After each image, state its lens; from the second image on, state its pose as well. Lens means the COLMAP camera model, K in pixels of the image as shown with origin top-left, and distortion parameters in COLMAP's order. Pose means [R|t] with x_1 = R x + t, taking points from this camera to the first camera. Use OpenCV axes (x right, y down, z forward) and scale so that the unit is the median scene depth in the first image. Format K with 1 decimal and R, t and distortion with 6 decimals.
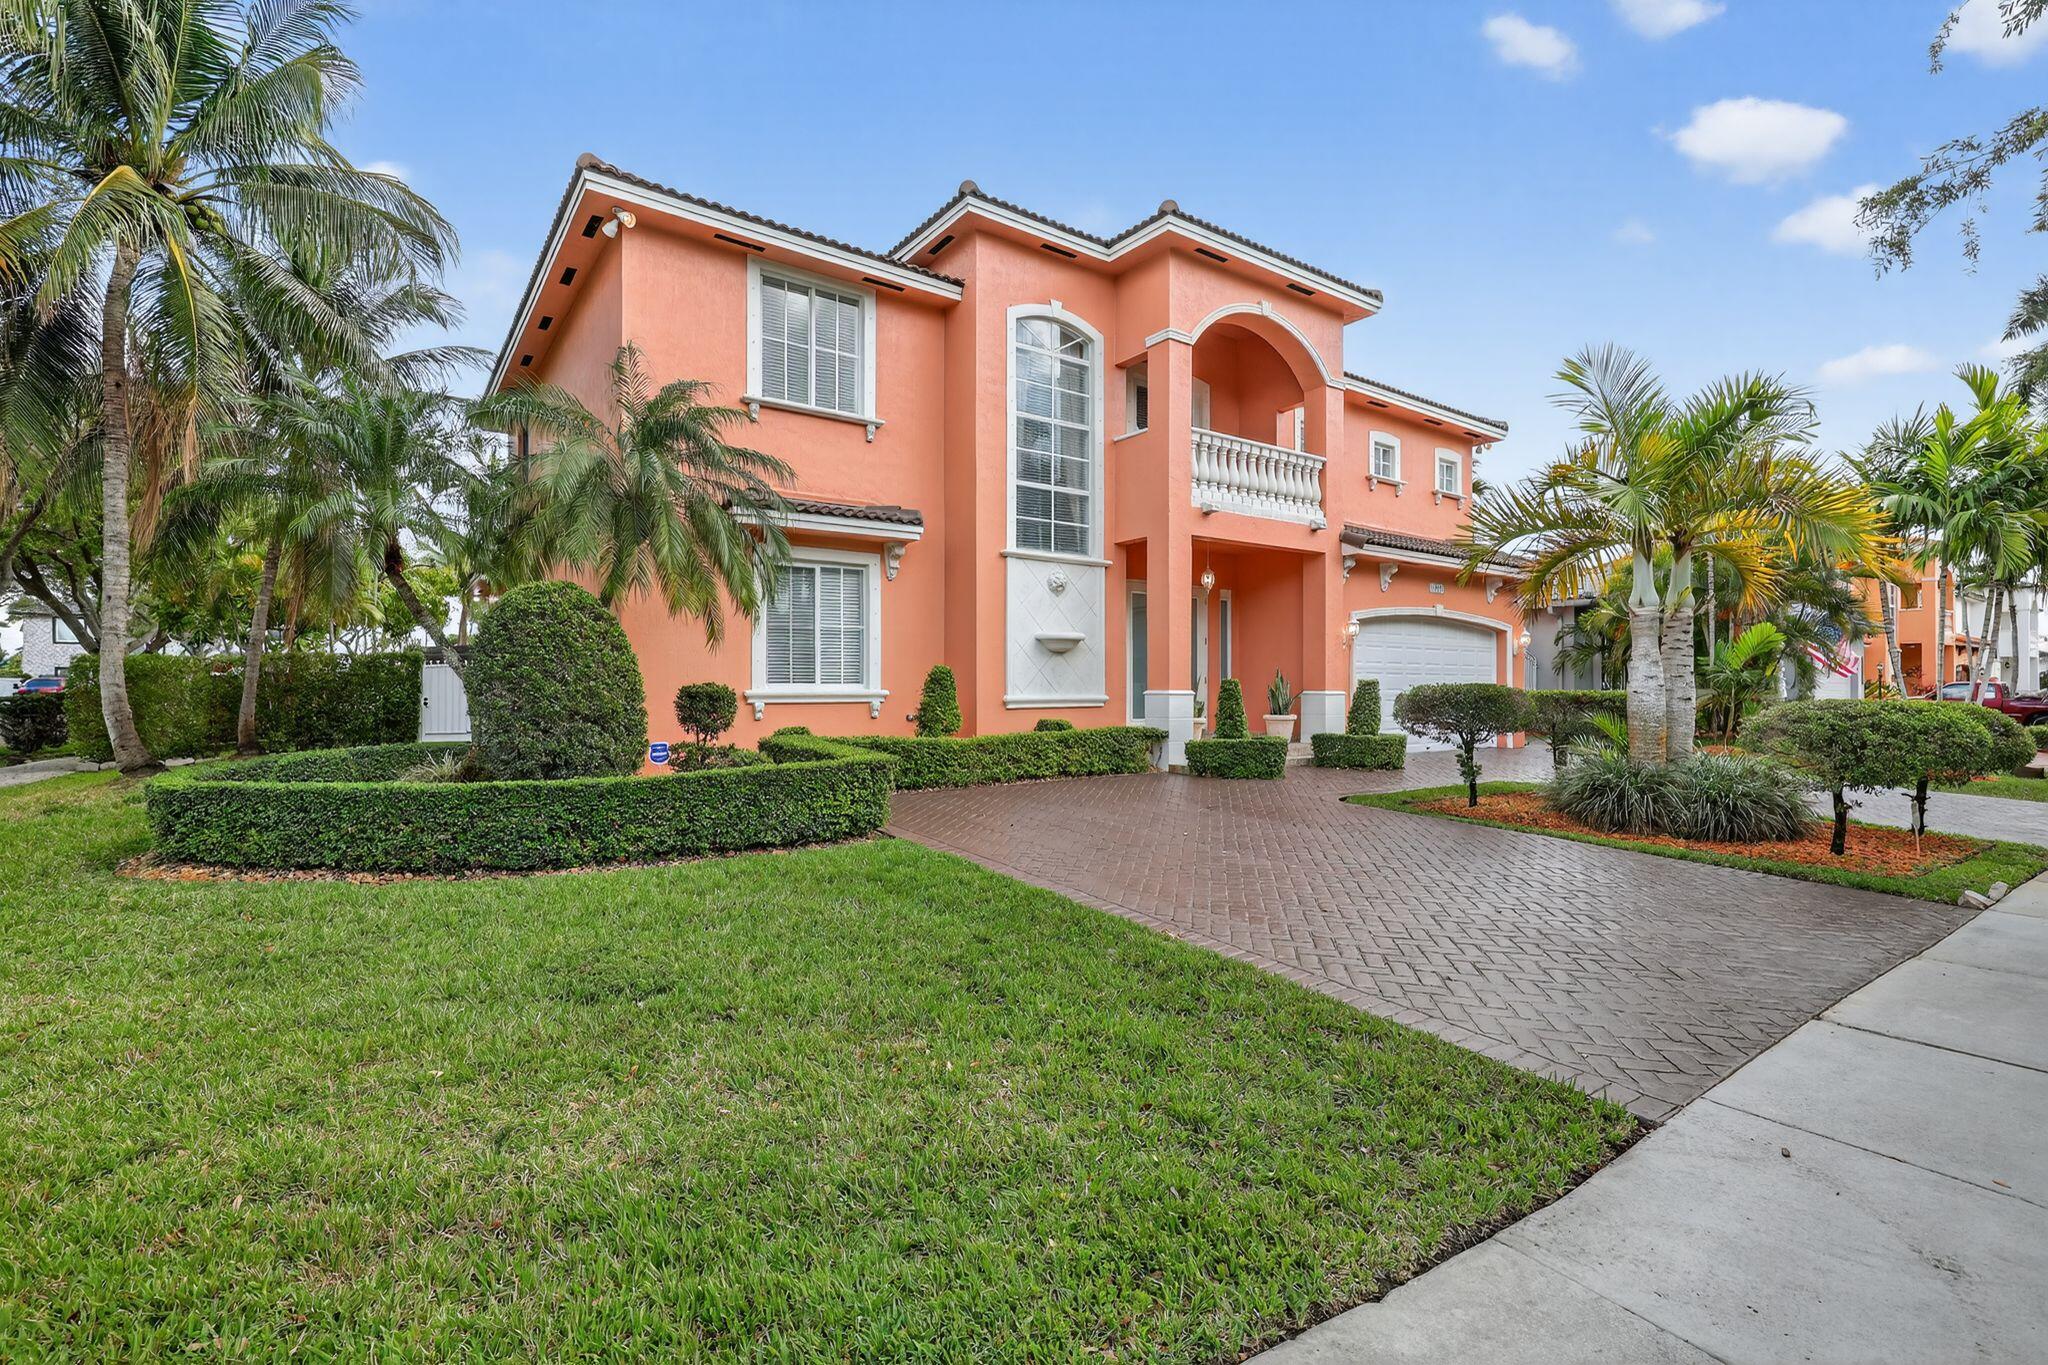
lens RADIAL K [[916.3, 0, 1015.4], [0, 916.3, 680.1], [0, 0, 1]] dist [0.000870, 0.000078]
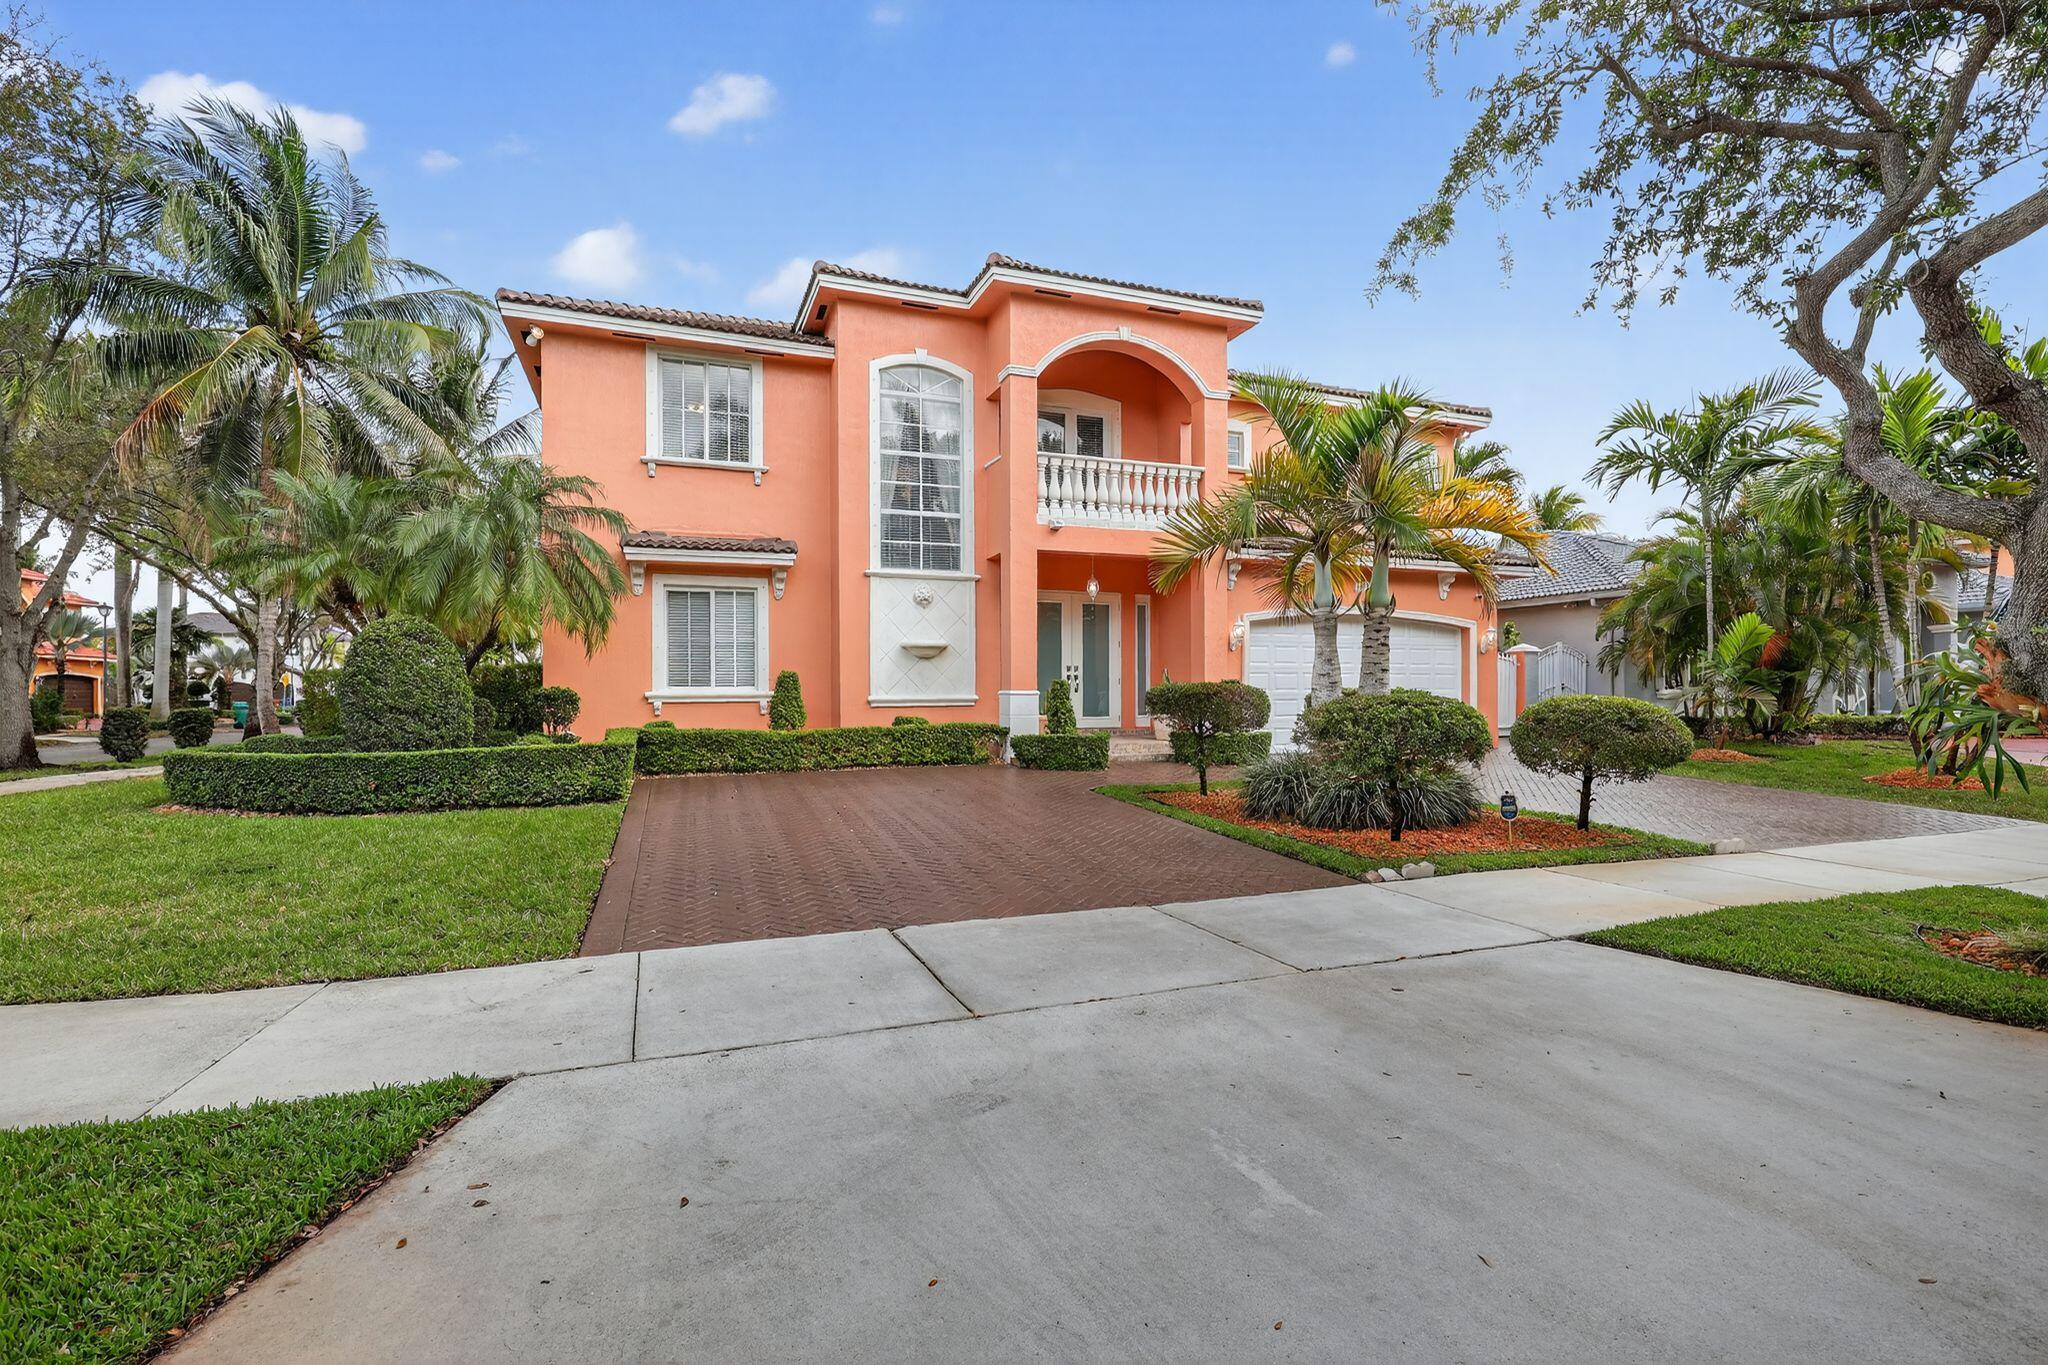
lens RADIAL K [[916.3, 0, 1004.3], [0, 916.3, 691.8], [0, 0, 1]] dist [0.000870, 0.000078]
pose [[0.969452, -0.004657, -0.245236, 0.424592], [0.007508, 0.999915, 0.010695, 0.000842], [0.245165, -0.012210, 0.969404, -0.085595]]
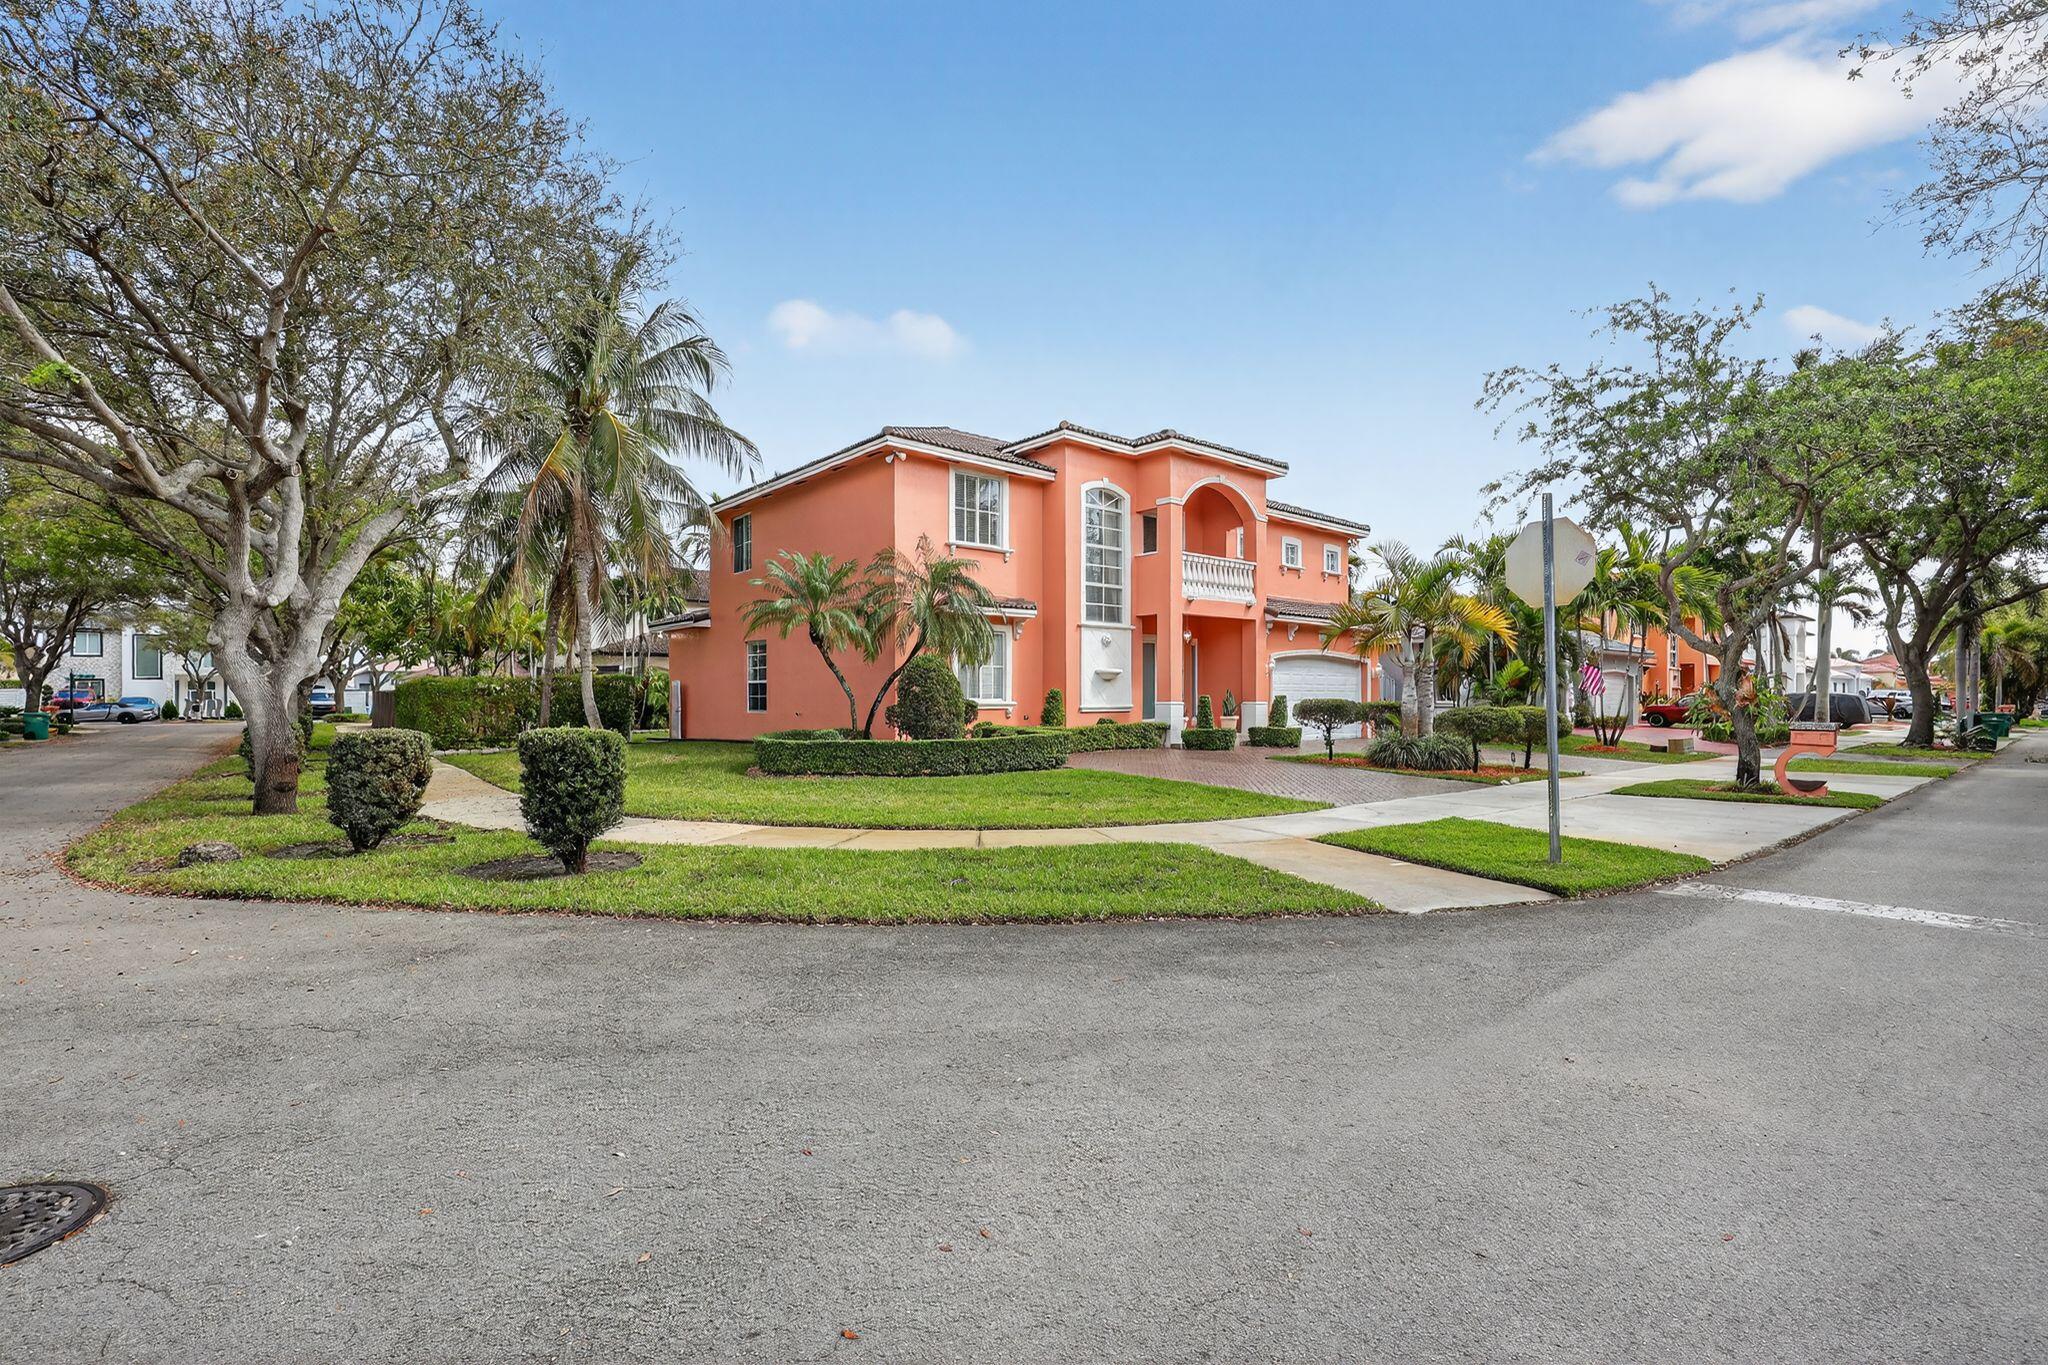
lens RADIAL K [[916.3, 0, 1016.9], [0, 916.3, 691.1], [0, 0, 1]] dist [0.000870, 0.000078]
pose [[0.996730, 0.000439, 0.080808, -0.265861], [-0.000537, 0.999999, 0.001193, -0.011301], [-0.080808, -0.001232, 0.996729, -0.726760]]
